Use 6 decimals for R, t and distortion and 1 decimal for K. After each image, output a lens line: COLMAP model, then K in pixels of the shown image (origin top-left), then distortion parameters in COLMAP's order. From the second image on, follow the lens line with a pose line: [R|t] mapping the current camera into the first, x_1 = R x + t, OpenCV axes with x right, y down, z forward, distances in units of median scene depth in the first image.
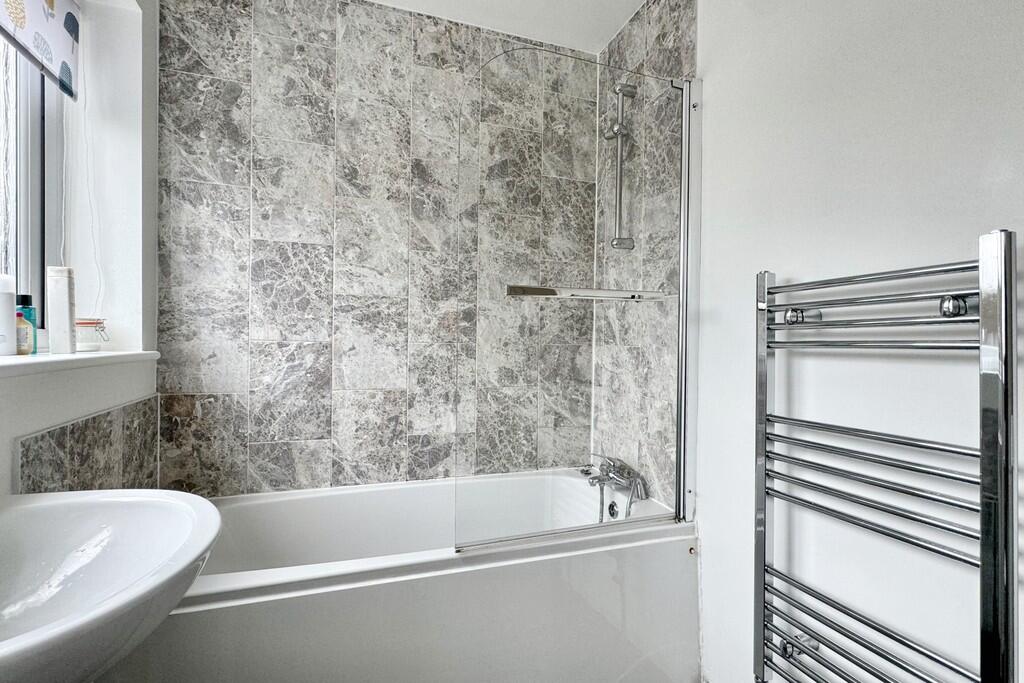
lens RADIAL K [[472.6, 0, 512.0], [0, 472.6, 341.5], [0, 0, 1]] dist [0.000667, 0.000073]
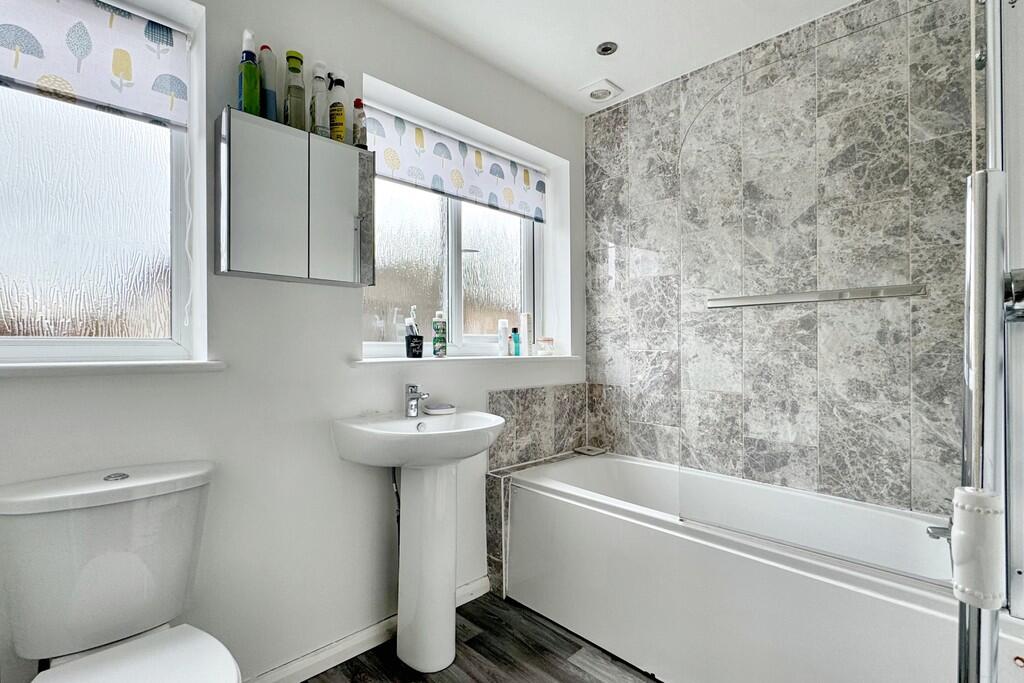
lens RADIAL K [[472.6, 0, 512.0], [0, 472.6, 341.5], [0, 0, 1]] dist [0.000667, 0.000073]
pose [[0.431755, -0.017430, -0.901823, 0.538912], [-0.000190, 0.999811, -0.019415, 0.001211], [0.901991, 0.008554, 0.431670, 0.047011]]
